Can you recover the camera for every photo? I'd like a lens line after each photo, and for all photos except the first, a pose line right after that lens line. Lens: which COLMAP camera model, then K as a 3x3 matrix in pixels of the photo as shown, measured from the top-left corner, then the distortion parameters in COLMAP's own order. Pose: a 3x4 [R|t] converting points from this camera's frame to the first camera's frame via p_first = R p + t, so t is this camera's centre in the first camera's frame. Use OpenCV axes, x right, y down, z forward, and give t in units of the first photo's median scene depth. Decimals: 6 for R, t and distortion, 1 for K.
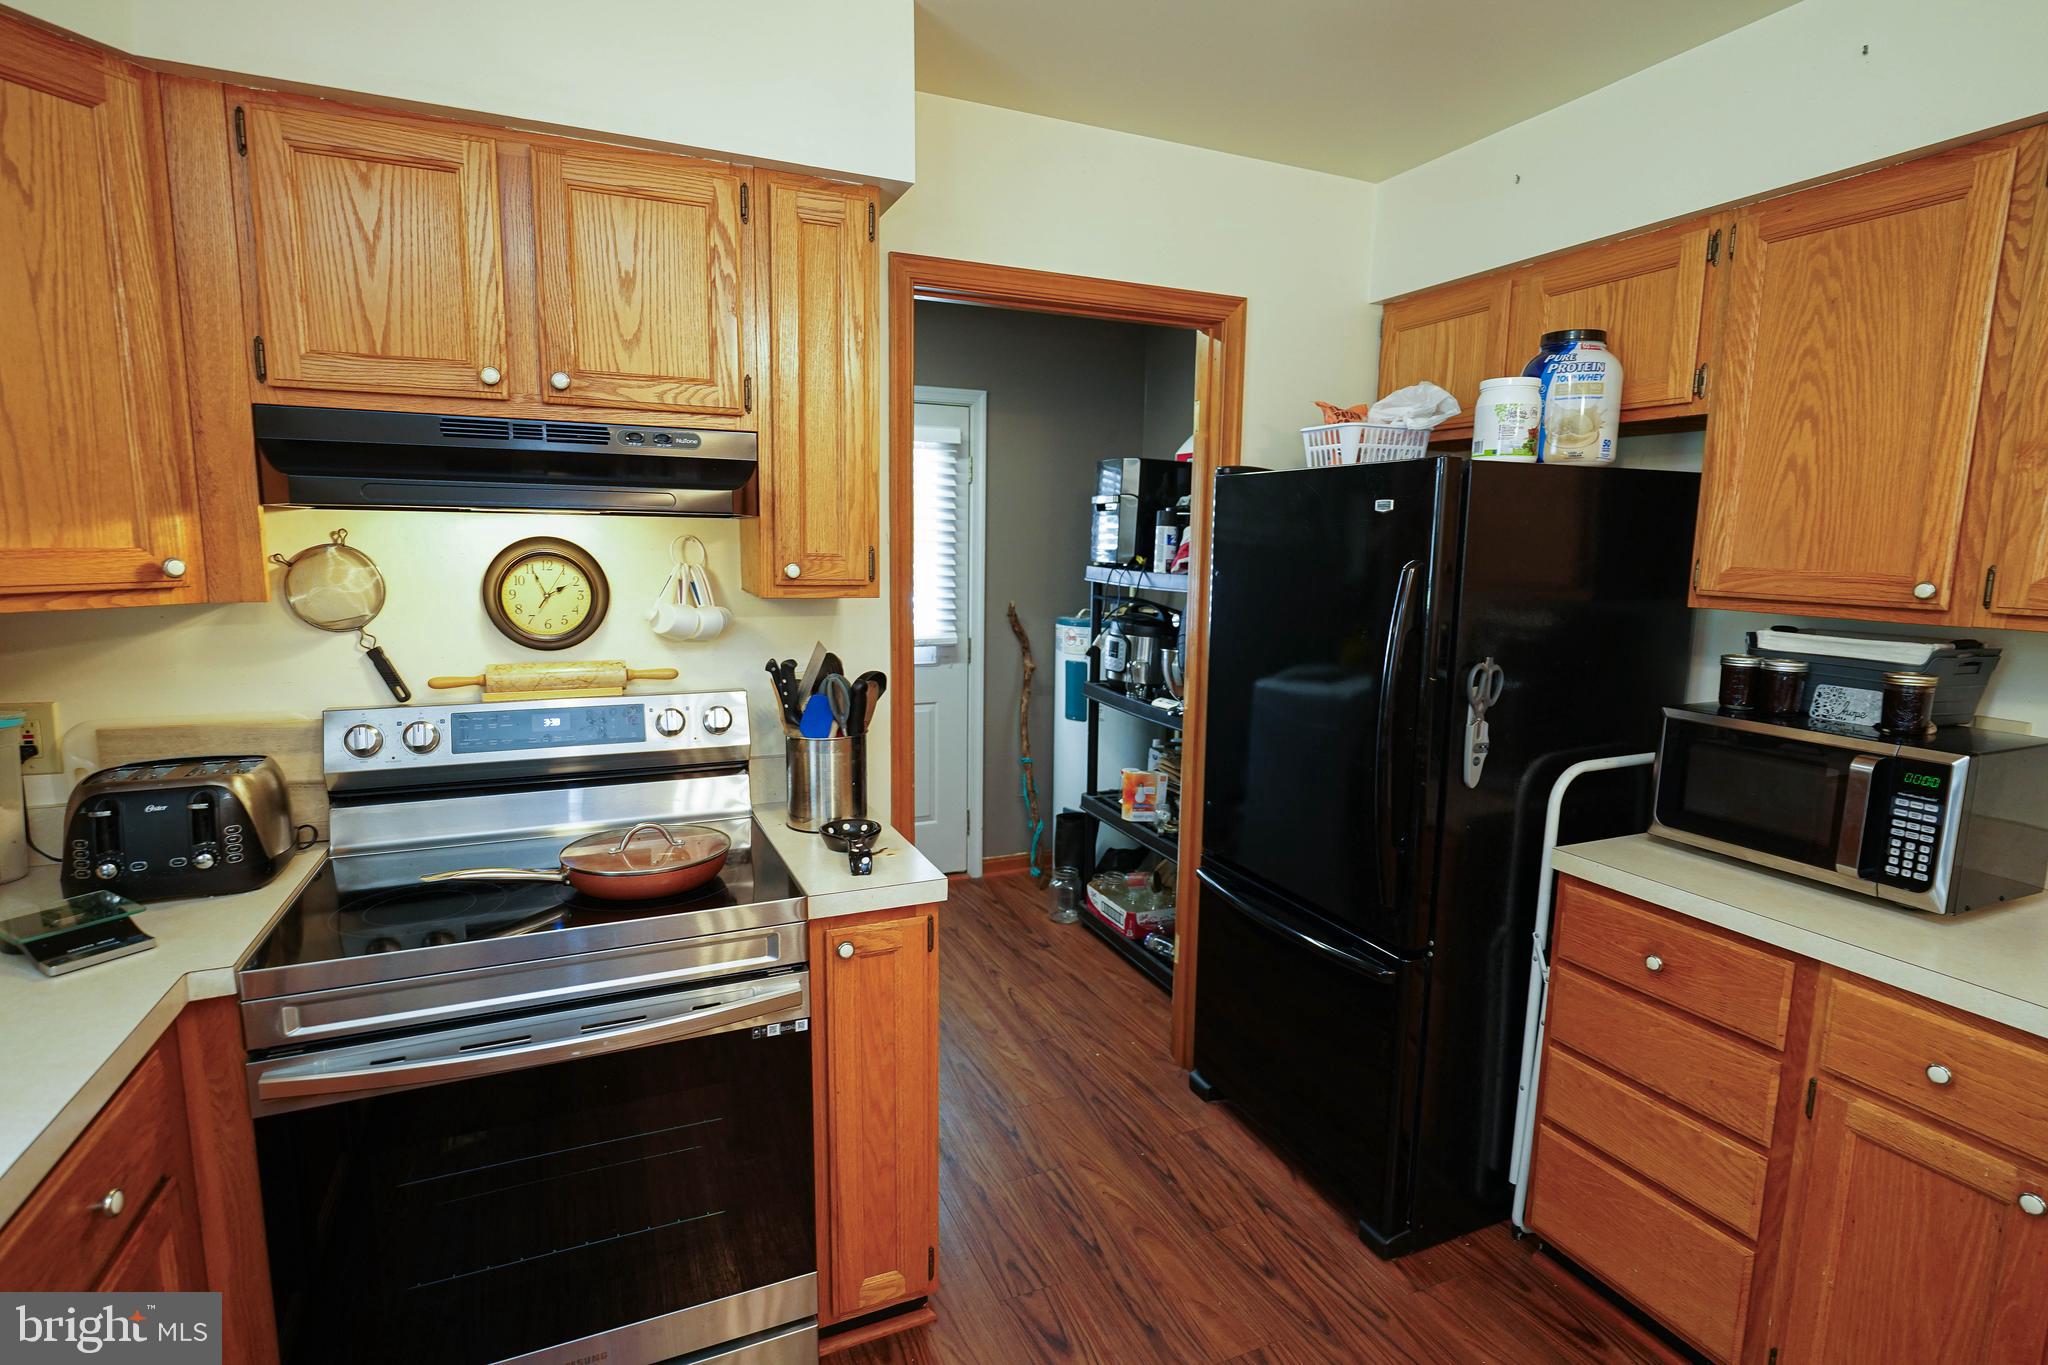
lens RADIAL K [[992.9, 0, 1020.6], [0, 992.9, 681.9], [0, 0, 1]] dist [-0.011415, 0.001403]
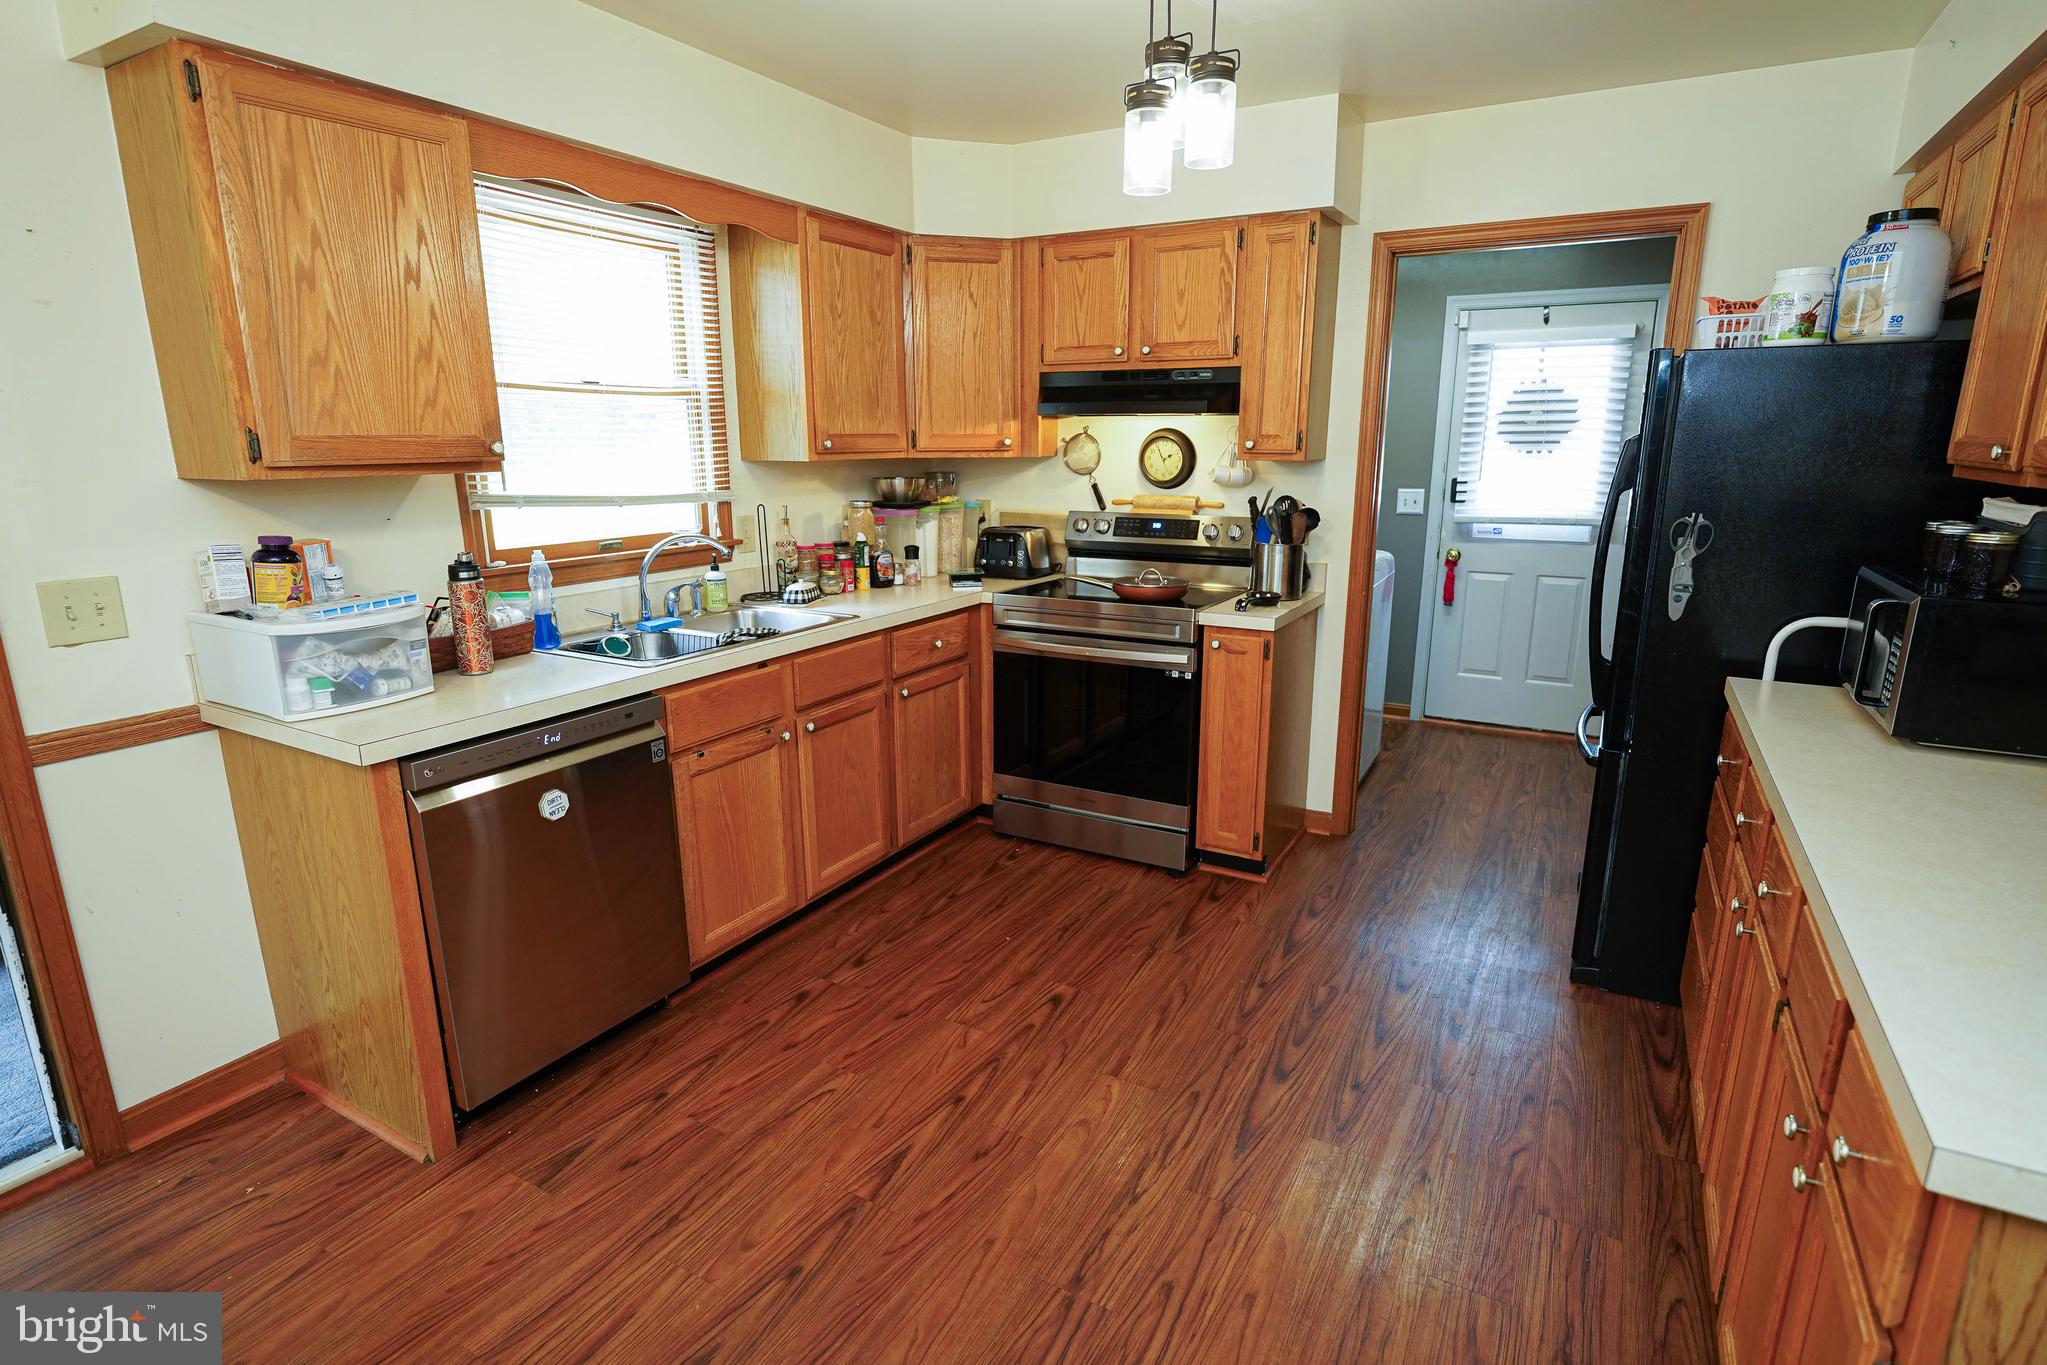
lens RADIAL K [[1024.5, 0, 1023.5], [0, 1024.5, 682.5], [0, 0, 1]] dist [-0.006950, -0.000971]
pose [[0.596775, 0.174058, -0.783303, 1.083710], [-0.103767, 0.984733, 0.139760, 0.098121], [0.795671, -0.002124, 0.605726, -0.458314]]
